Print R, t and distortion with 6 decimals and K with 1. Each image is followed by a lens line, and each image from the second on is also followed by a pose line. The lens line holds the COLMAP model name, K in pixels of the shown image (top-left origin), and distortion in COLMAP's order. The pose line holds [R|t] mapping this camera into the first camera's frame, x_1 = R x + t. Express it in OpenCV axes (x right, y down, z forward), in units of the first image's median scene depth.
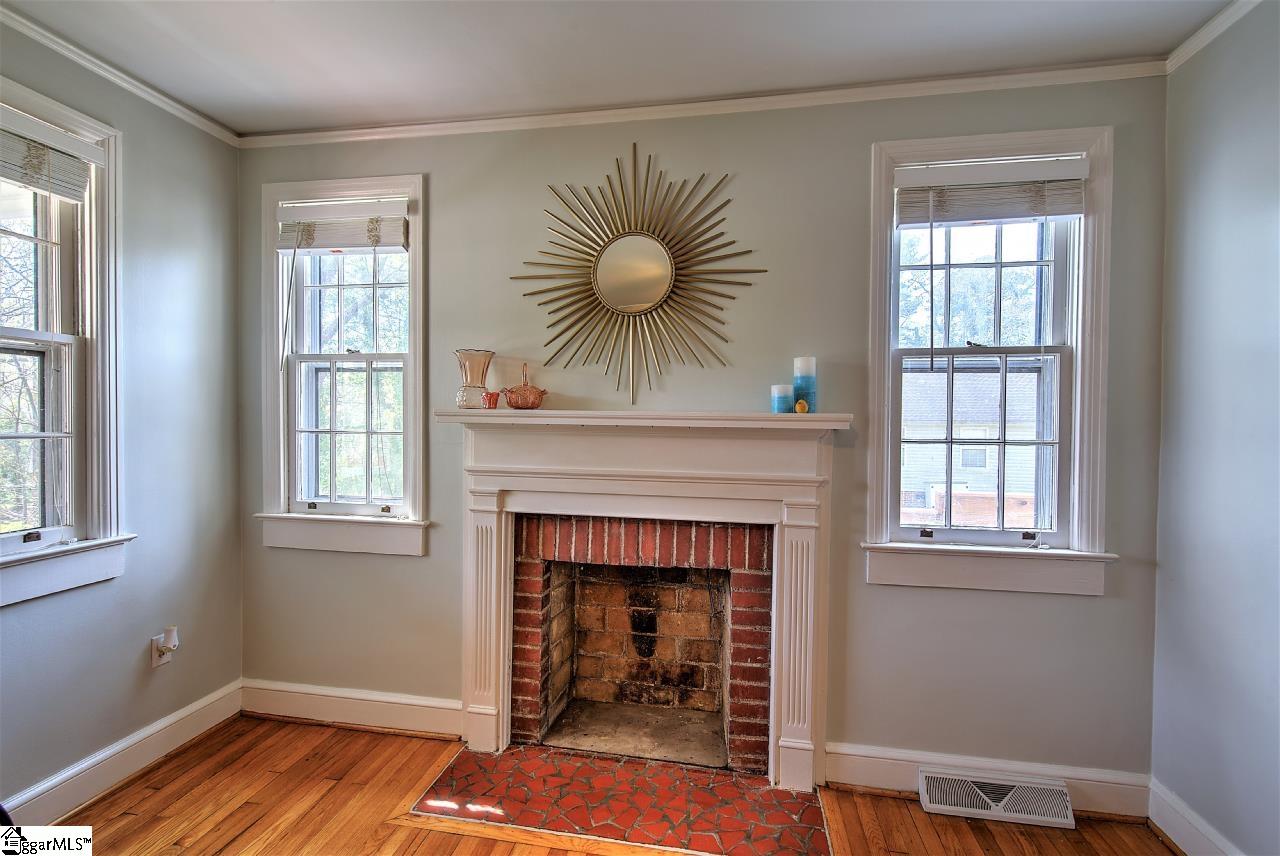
lens RADIAL K [[552.7, 0, 643.4], [0, 552.7, 430.6], [0, 0, 1]] dist [0.001260, -0.000890]
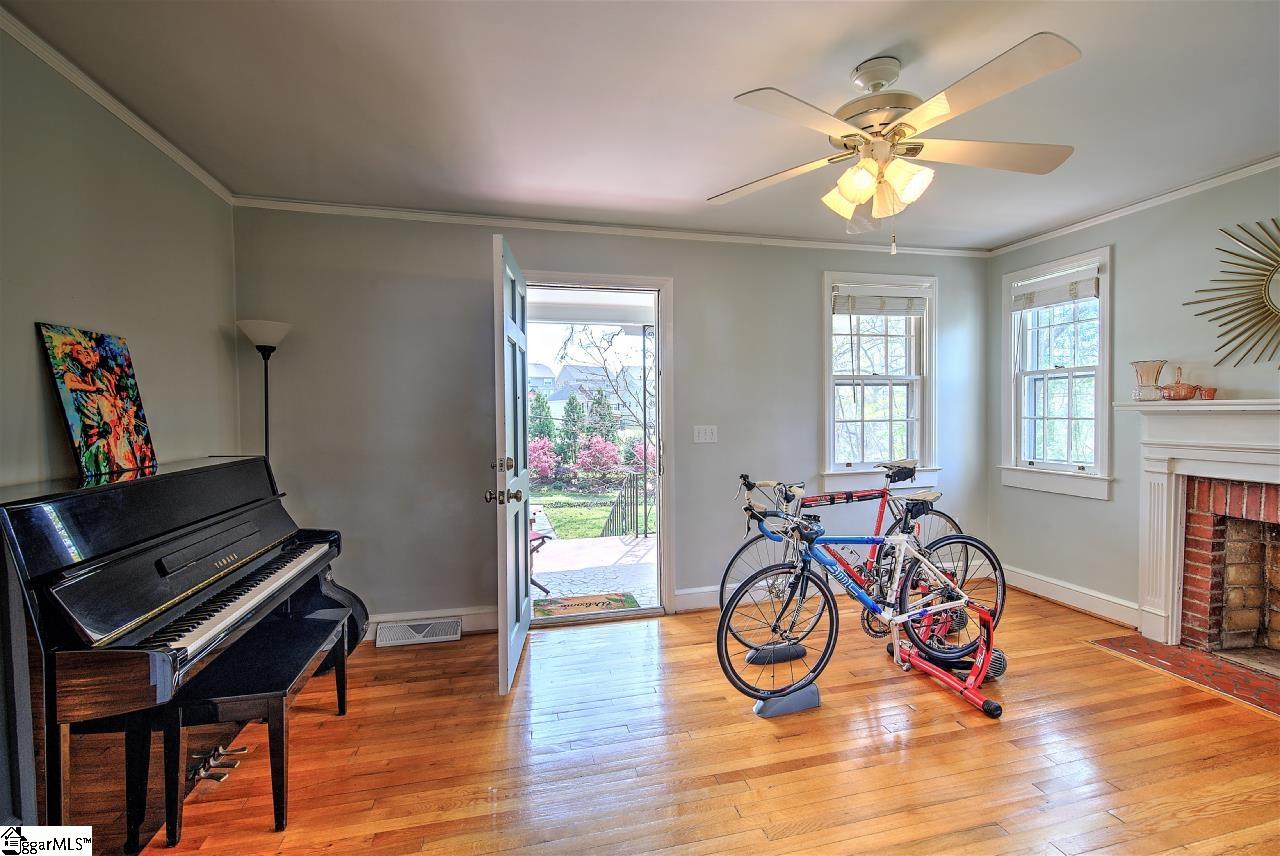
lens RADIAL K [[552.7, 0, 643.4], [0, 552.7, 430.6], [0, 0, 1]] dist [0.001260, -0.000890]
pose [[0.400340, 0.010926, -0.916302, 0.483474], [-0.002223, 0.999938, 0.010953, 0.025577], [0.916364, -0.002348, 0.400339, -0.776298]]
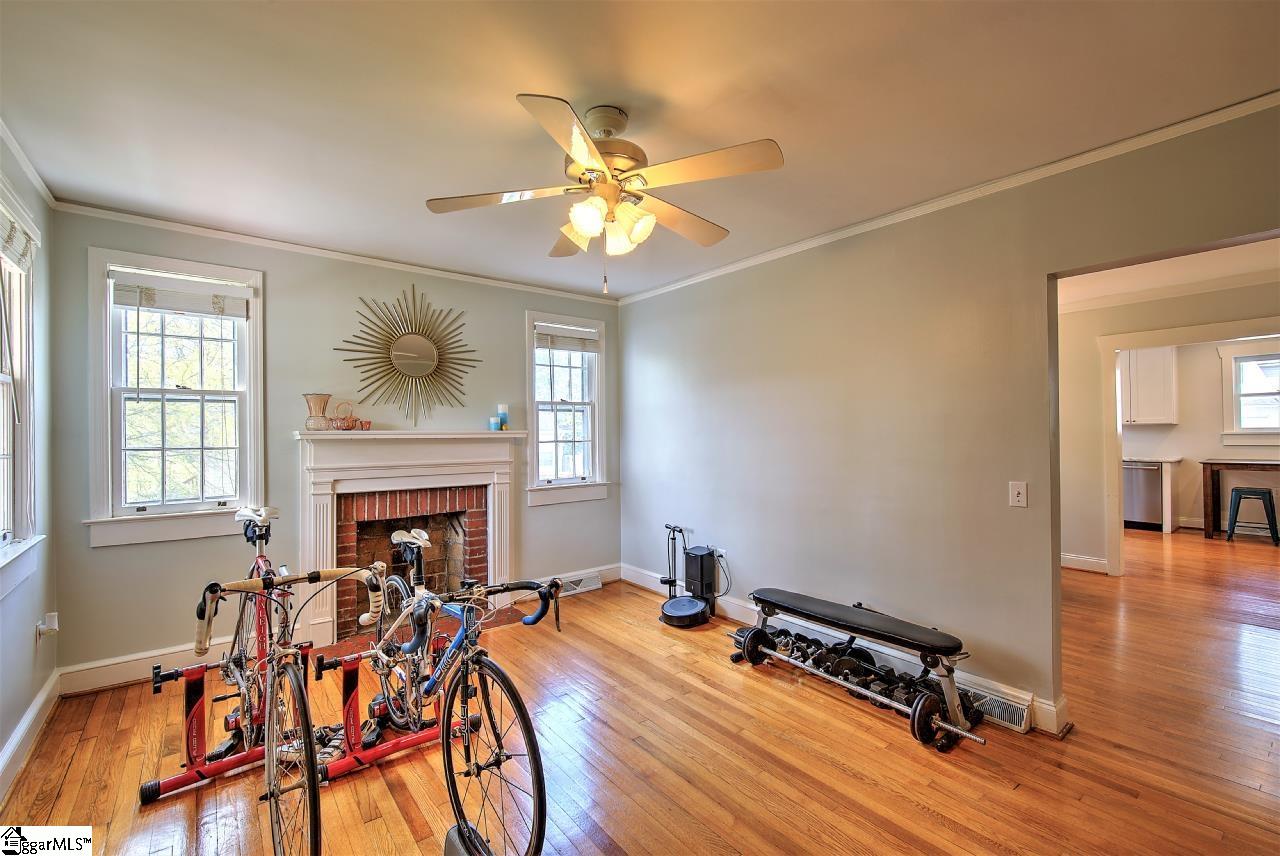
lens RADIAL K [[552.7, 0, 643.4], [0, 552.7, 430.6], [0, 0, 1]] dist [0.001260, -0.000890]
pose [[0.665068, -0.014074, 0.746650, -0.849202], [0.027953, 0.999591, -0.006057, -0.001496], [-0.746259, 0.024899, 0.665190, -0.747457]]
